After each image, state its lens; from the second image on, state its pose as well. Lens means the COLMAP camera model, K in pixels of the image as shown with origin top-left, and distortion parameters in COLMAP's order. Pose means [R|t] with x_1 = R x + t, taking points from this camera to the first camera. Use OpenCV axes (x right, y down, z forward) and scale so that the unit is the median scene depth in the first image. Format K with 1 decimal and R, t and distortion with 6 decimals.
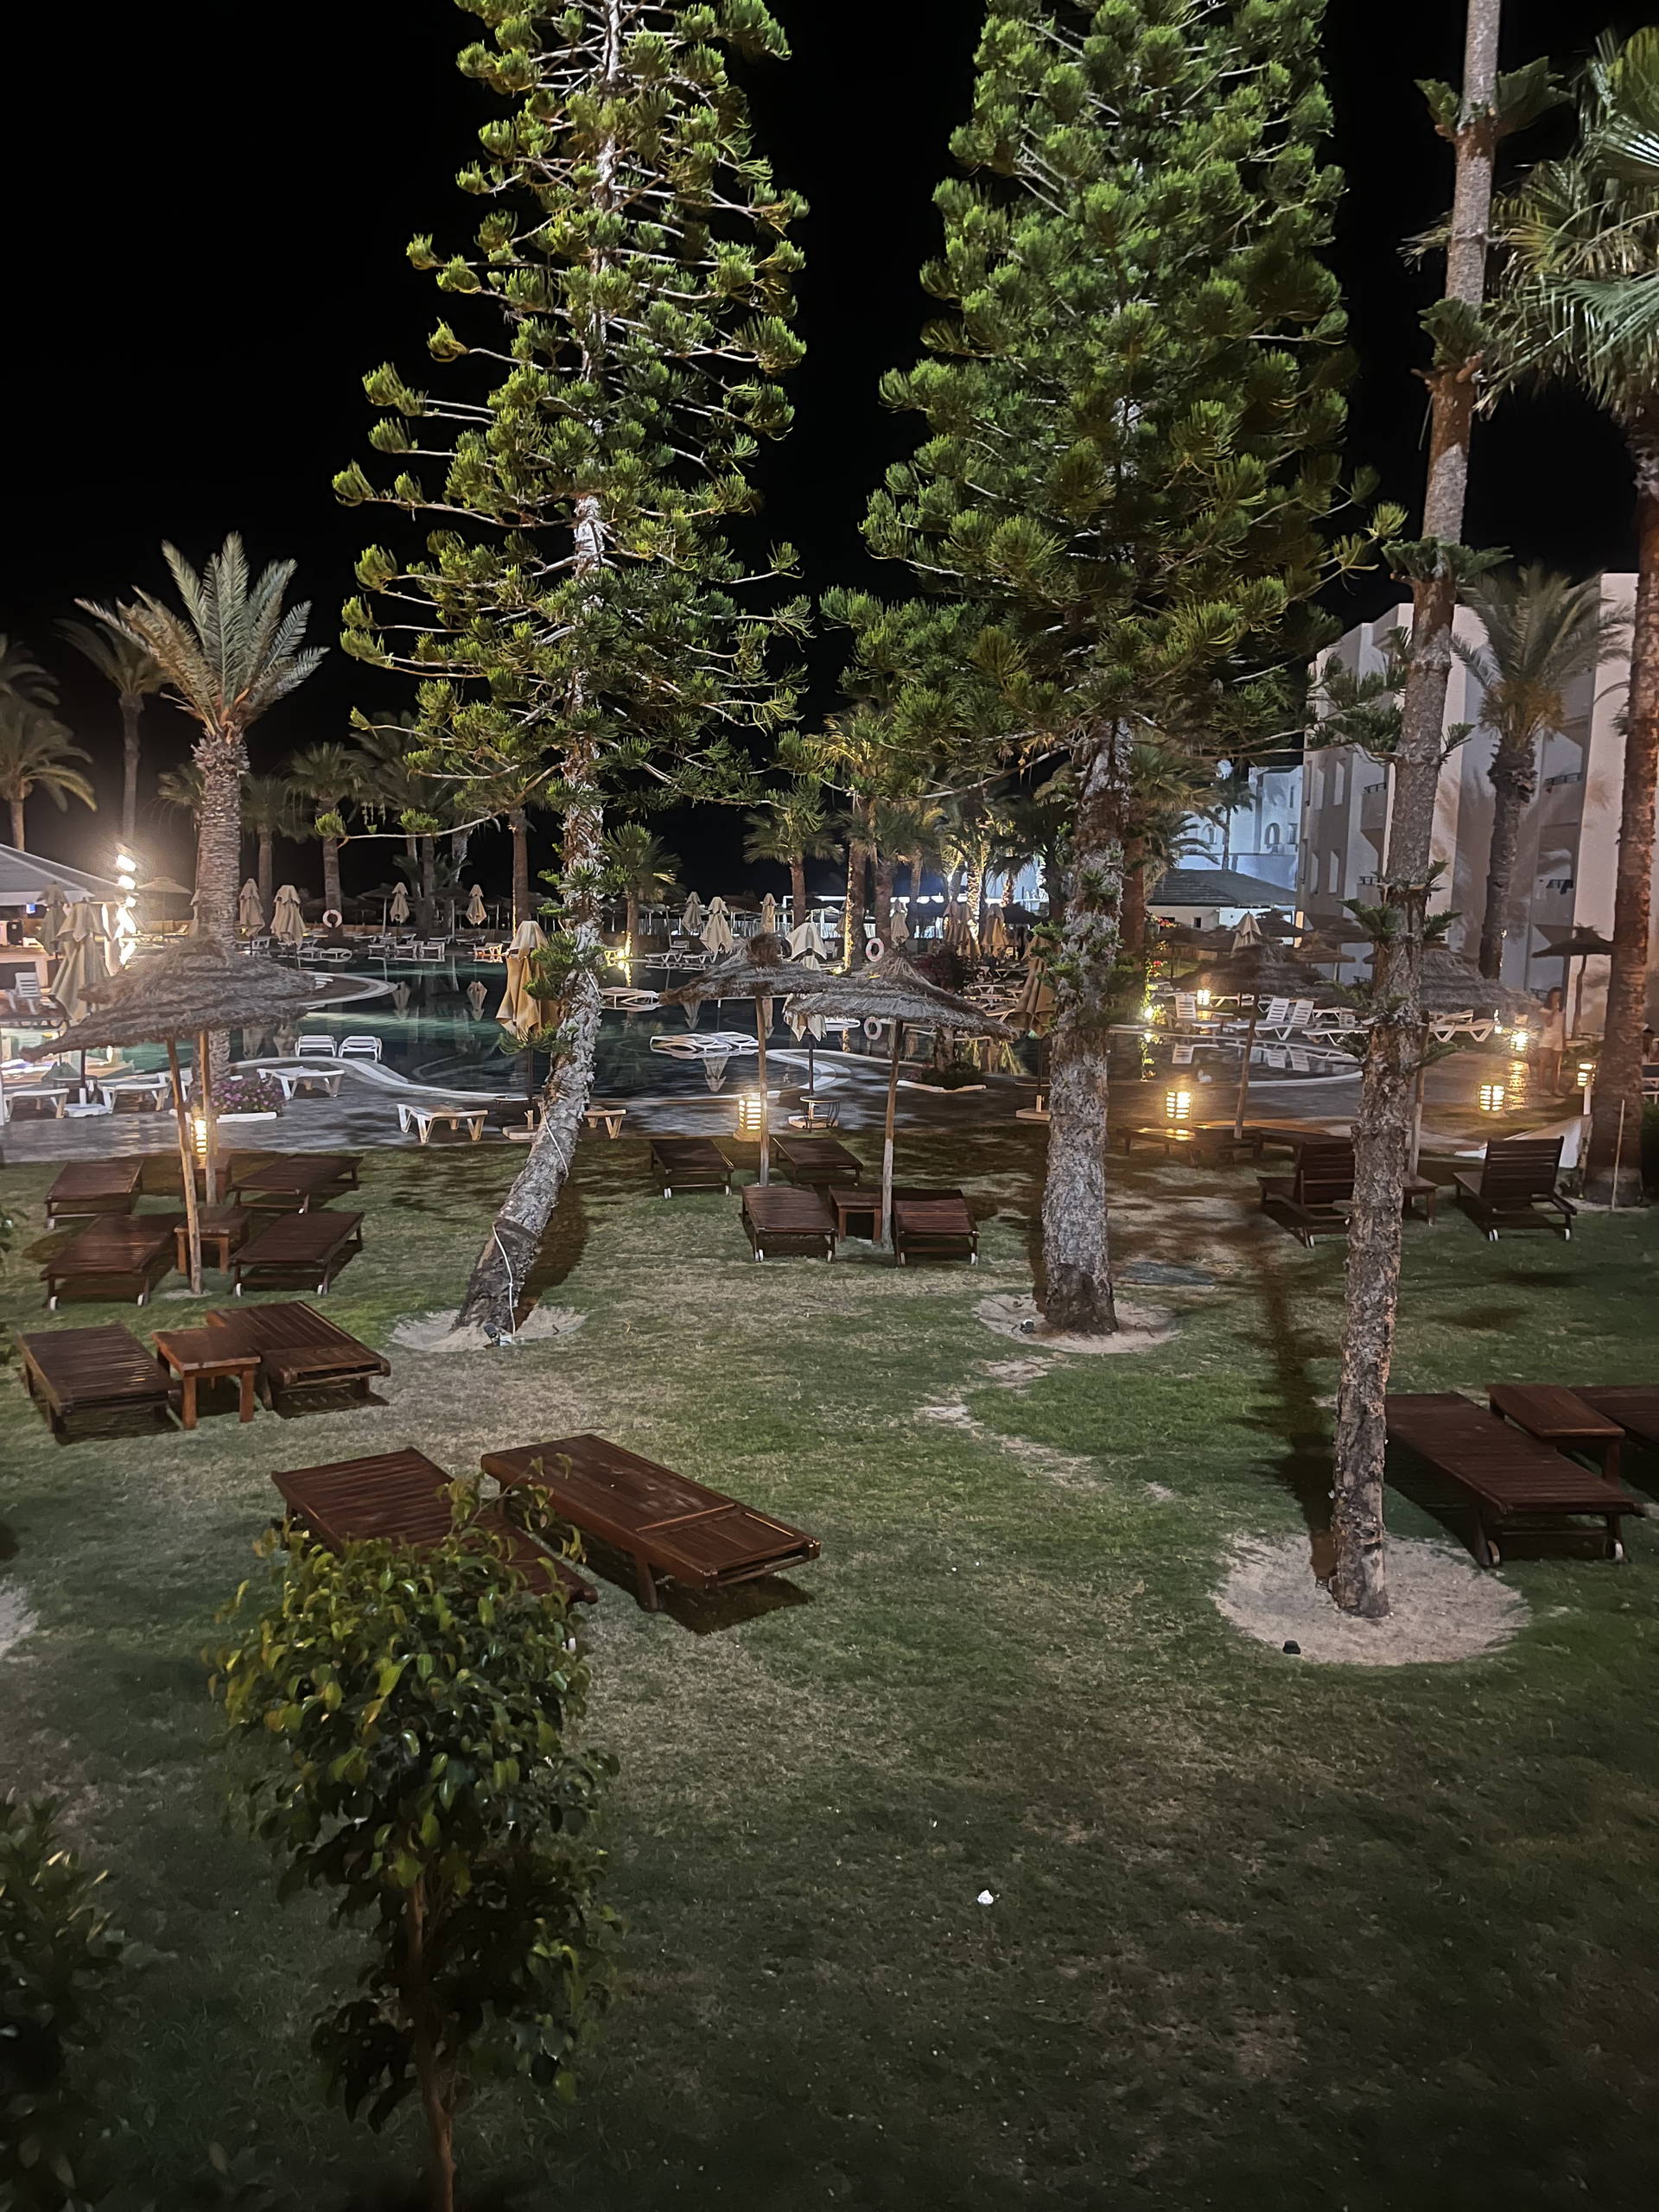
lens RADIAL K [[1674.7, 0, 819.7], [0, 1674.7, 1119.5], [0, 0, 1]] dist [0.023444, -0.013265]
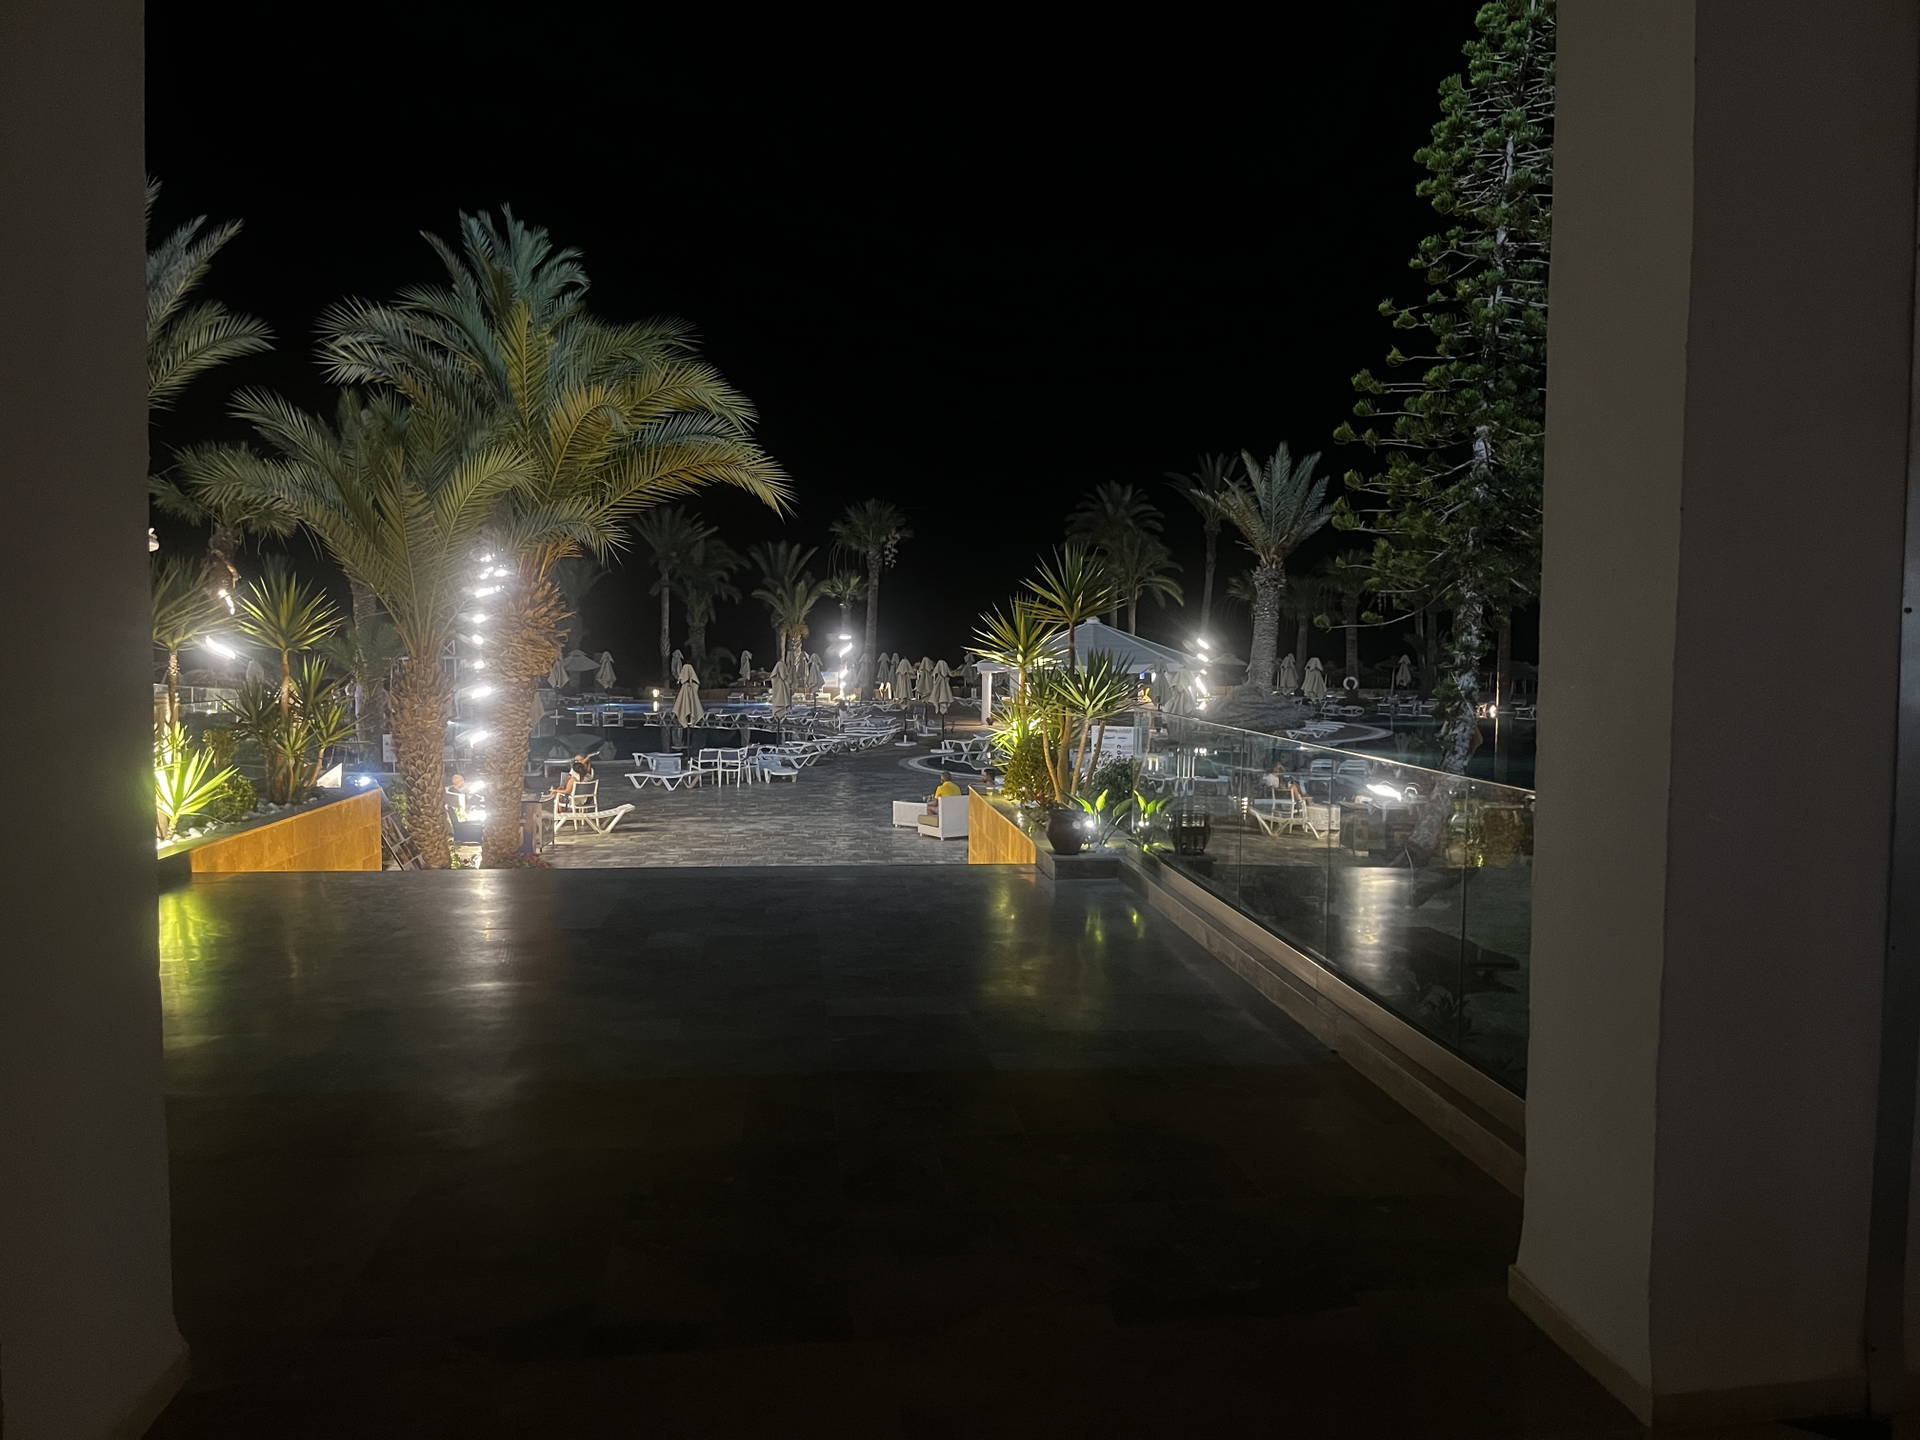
lens RADIAL K [[1453.7, 0, 953.0], [0, 1453.7, 720.9], [0, 0, 1]] dist [0.023444, -0.013265]
pose [[0.850129, 0.011696, -0.526444, 0.124192], [-0.062385, 0.994949, -0.078637, 0.050507], [0.522866, 0.099694, 0.846565, -0.330362]]
